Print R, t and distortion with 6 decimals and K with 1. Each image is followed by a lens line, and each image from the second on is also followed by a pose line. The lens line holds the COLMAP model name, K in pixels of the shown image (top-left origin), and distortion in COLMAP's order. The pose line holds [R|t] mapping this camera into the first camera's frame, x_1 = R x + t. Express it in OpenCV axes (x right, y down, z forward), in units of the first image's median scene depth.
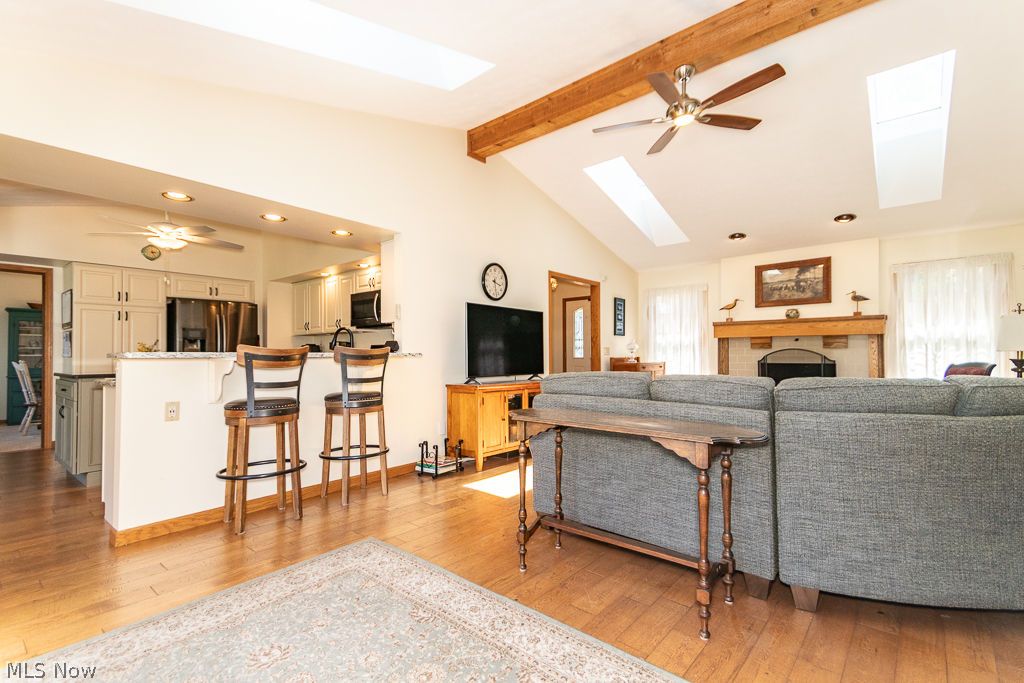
lens RADIAL K [[470.6, 0, 510.9], [0, 470.6, 343.0], [0, 0, 1]] dist [0.104097, -0.047145]
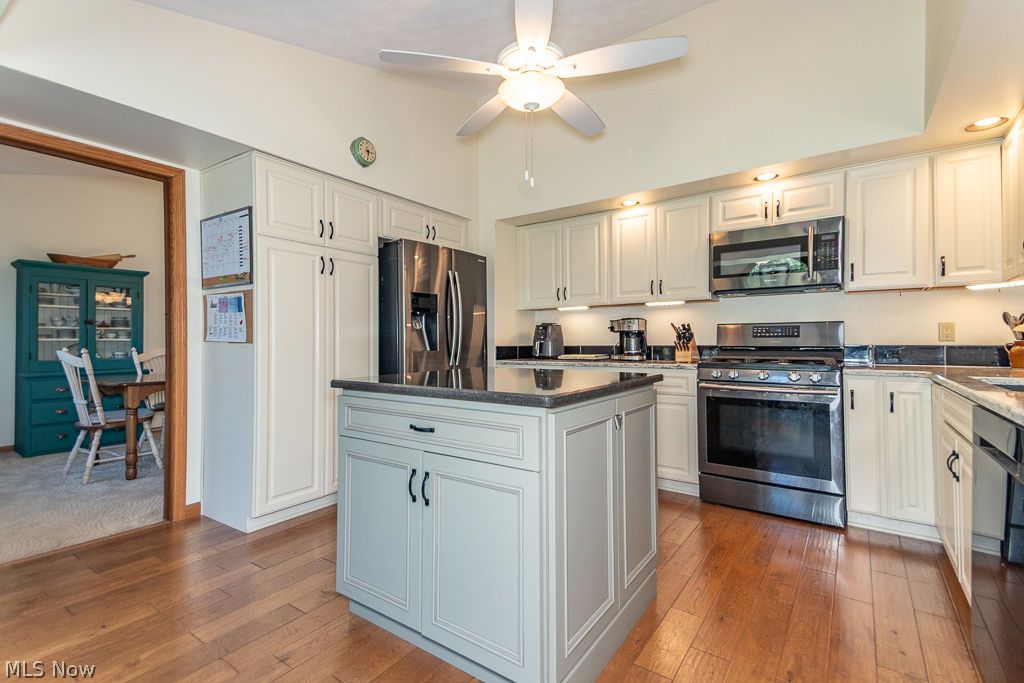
lens RADIAL K [[468.0, 0, 518.1], [0, 468.0, 337.4], [0, 0, 1]] dist [0.055973, -0.000051]
pose [[0.996193, 0.005669, 0.086987, -0.595777], [-0.007127, 0.999839, 0.016450, 0.011300], [-0.086880, -0.017008, 0.996074, 0.450510]]
